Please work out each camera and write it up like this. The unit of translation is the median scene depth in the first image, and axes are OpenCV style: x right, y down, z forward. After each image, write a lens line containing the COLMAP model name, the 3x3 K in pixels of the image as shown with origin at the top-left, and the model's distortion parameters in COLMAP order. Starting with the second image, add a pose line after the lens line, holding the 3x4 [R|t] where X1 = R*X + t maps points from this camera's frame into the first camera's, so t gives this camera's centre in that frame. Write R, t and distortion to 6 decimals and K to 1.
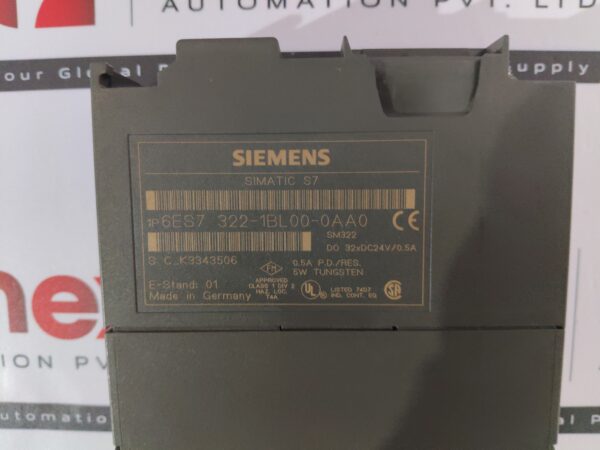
lens RADIAL K [[486.4, 0, 296.9], [0, 486.4, 229.3], [0, 0, 1]] dist [-0.023455, -0.059217]
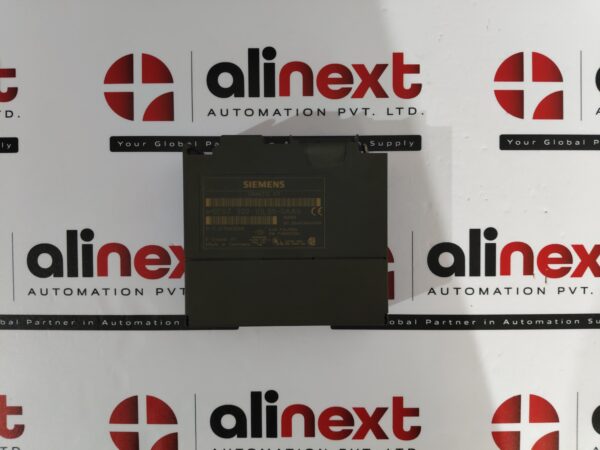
lens RADIAL K [[486.4, 0, 298.0], [0, 486.4, 221.9], [0, 0, 1]] dist [-0.023455, -0.059217]
pose [[0.999702, 0.005085, 0.023867, 0.074962], [-0.002675, 0.994992, -0.099920, 0.262026], [-0.024256, 0.099826, 0.994709, -1.302962]]
